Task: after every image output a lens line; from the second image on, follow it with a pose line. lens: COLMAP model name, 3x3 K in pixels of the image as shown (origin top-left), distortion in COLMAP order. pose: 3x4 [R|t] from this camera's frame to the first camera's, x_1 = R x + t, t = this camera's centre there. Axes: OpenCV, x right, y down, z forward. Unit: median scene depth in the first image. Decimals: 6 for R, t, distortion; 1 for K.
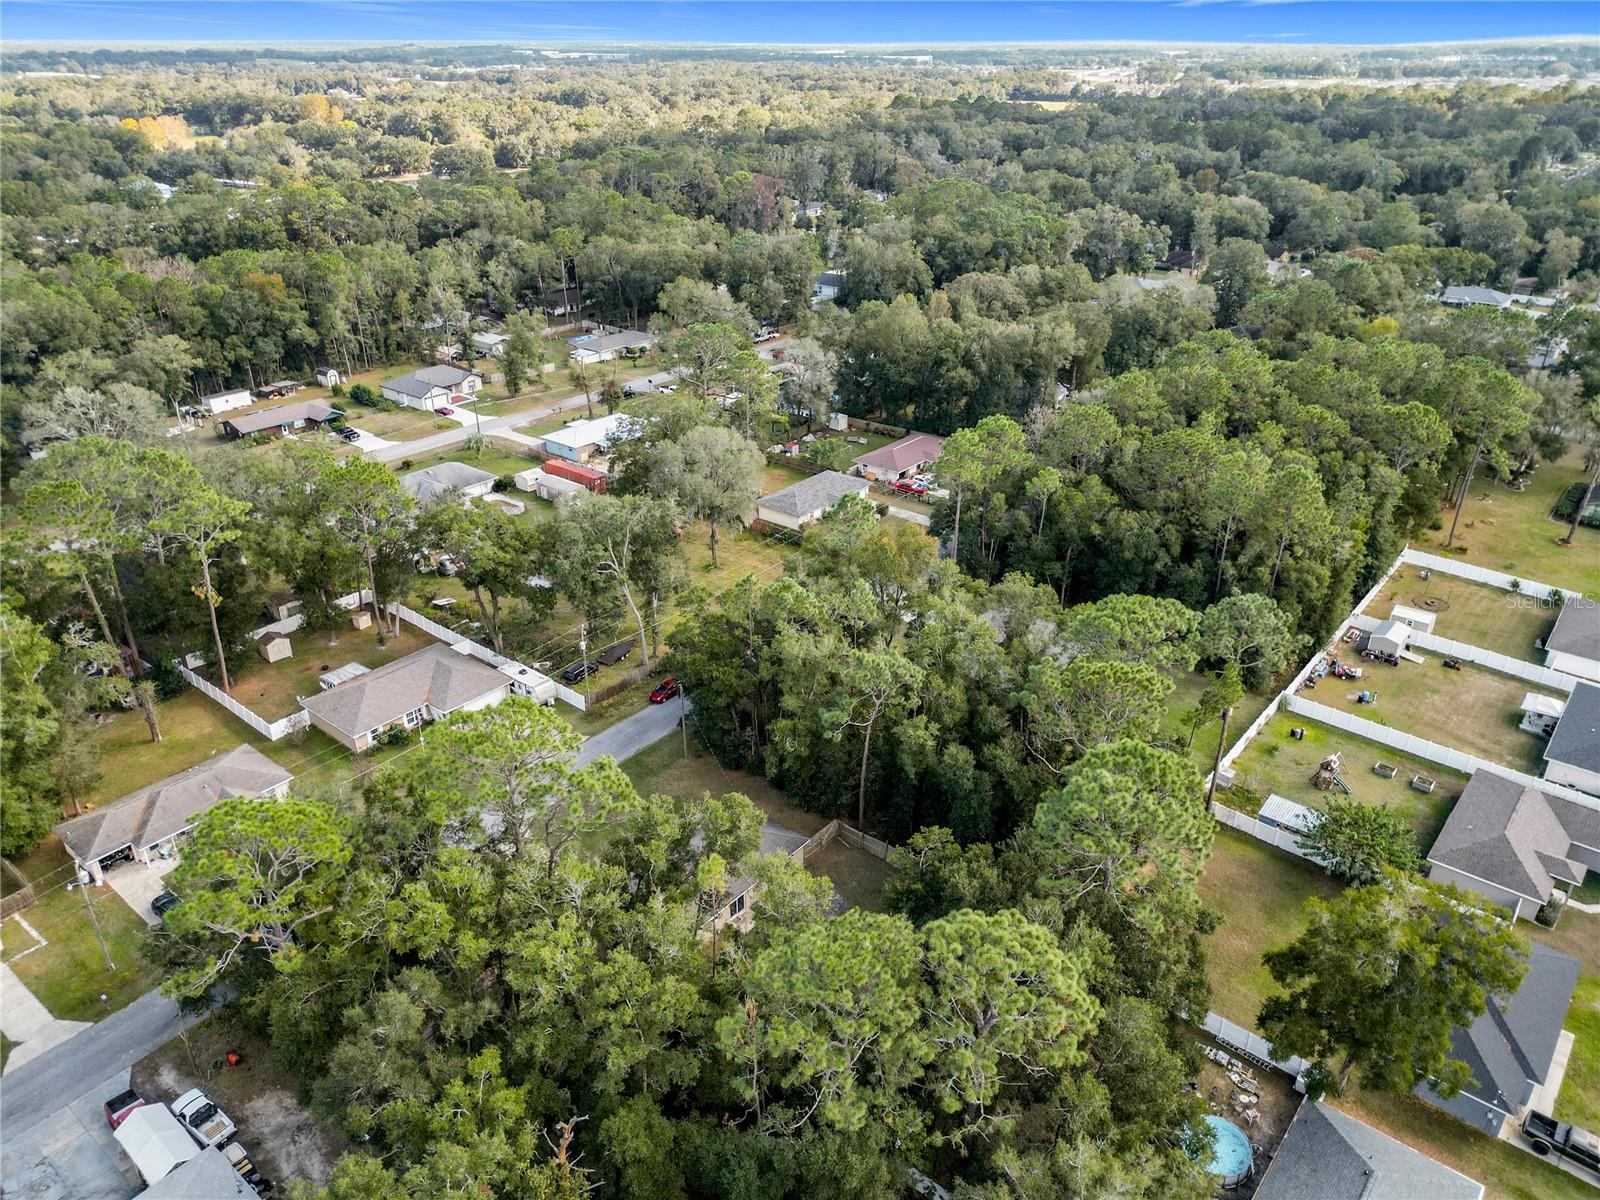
lens RADIAL K [[1101.0, 0, 794.2], [0, 1101.0, 633.7], [0, 0, 1]] dist [0.085985, -0.079793]
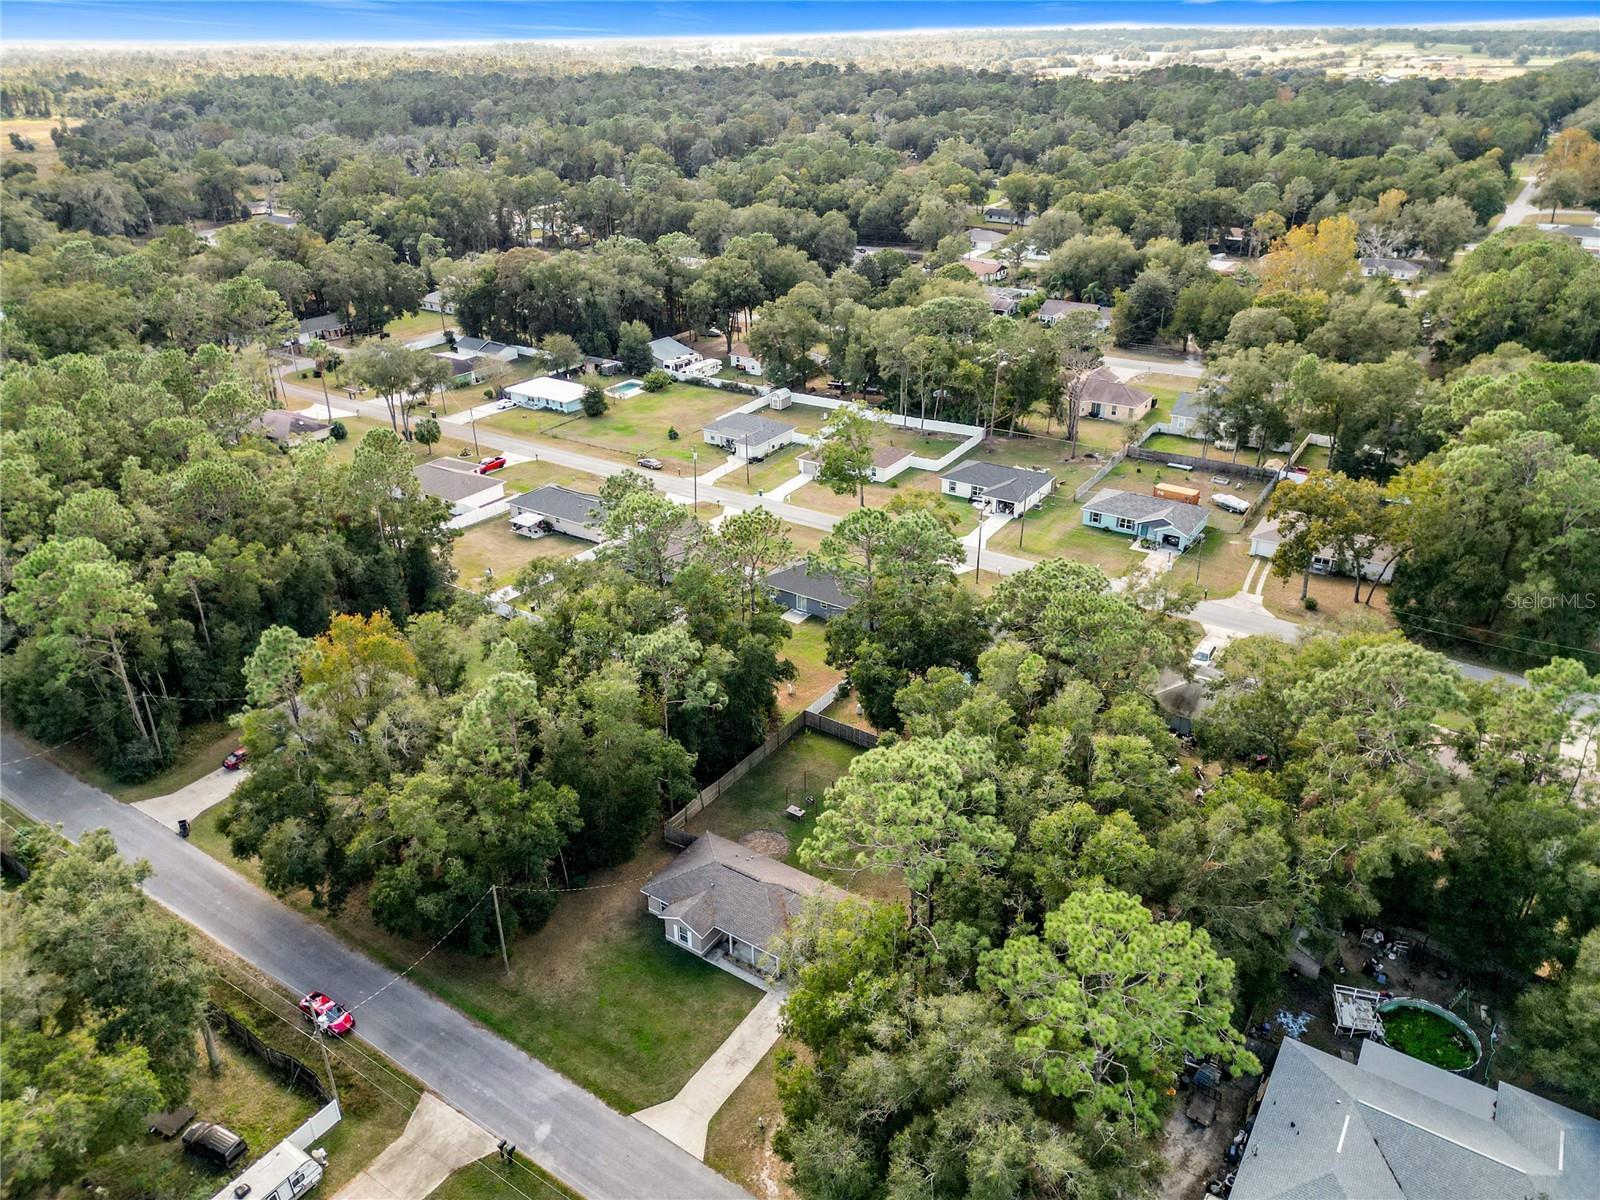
lens RADIAL K [[1101.0, 0, 794.2], [0, 1101.0, 633.7], [0, 0, 1]] dist [0.085985, -0.079793]
pose [[-0.099774, -0.468698, 0.877706, -0.381139], [0.479369, 0.750345, 0.455180, -0.176580], [-0.871924, 0.466159, 0.149815, 0.337868]]
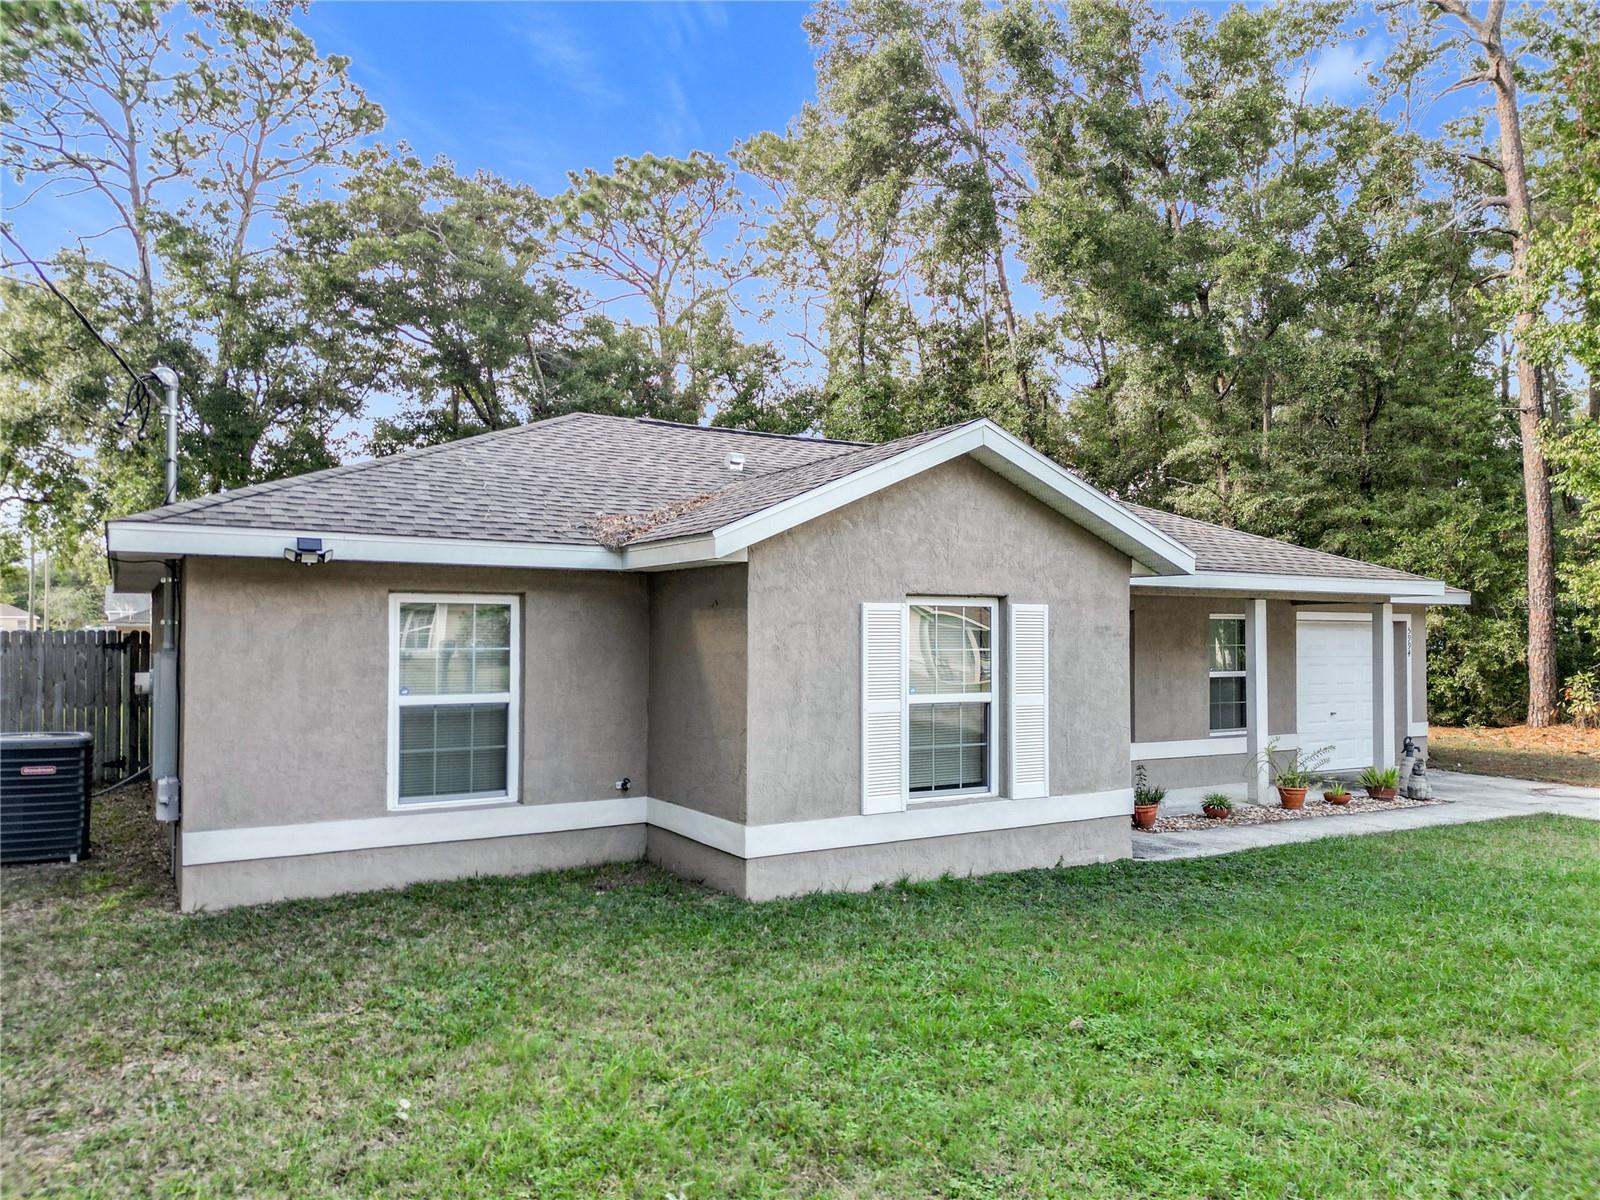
lens RADIAL K [[1131.0, 0, 789.3], [0, 1131.0, 625.5], [0, 0, 1]] dist [0.028824, 0.000365]
pose [[-0.937998, 0.010229, 0.346490, -0.058254], [0.168717, 0.886651, 0.430563, 0.068247], [-0.302811, 0.462326, -0.833402, 0.532584]]
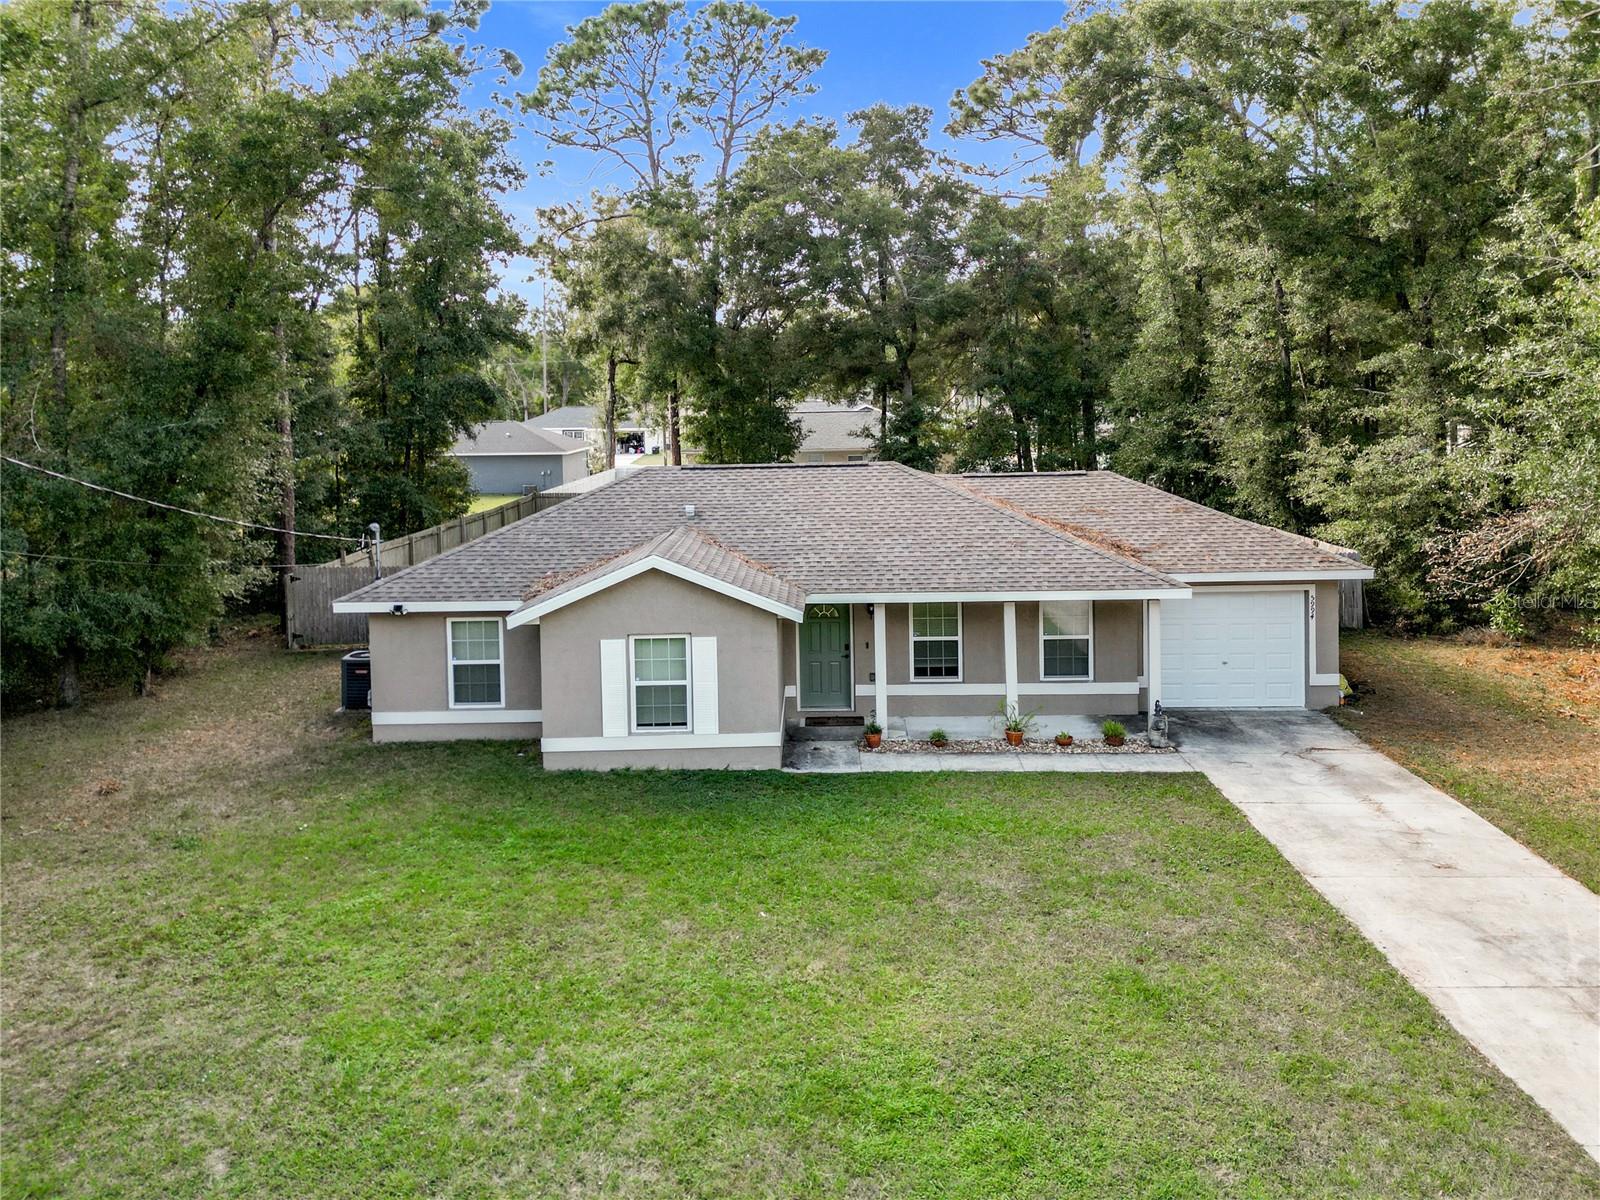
lens RADIAL K [[1177.3, 0, 793.5], [0, 1177.3, 481.5], [0, 0, 1]] dist [0.071360, -0.056151]
pose [[-0.616126, -0.038594, 0.786702, -0.125965], [0.393740, 0.849955, 0.350064, 0.049356], [-0.682171, 0.525440, -0.508484, 0.527460]]
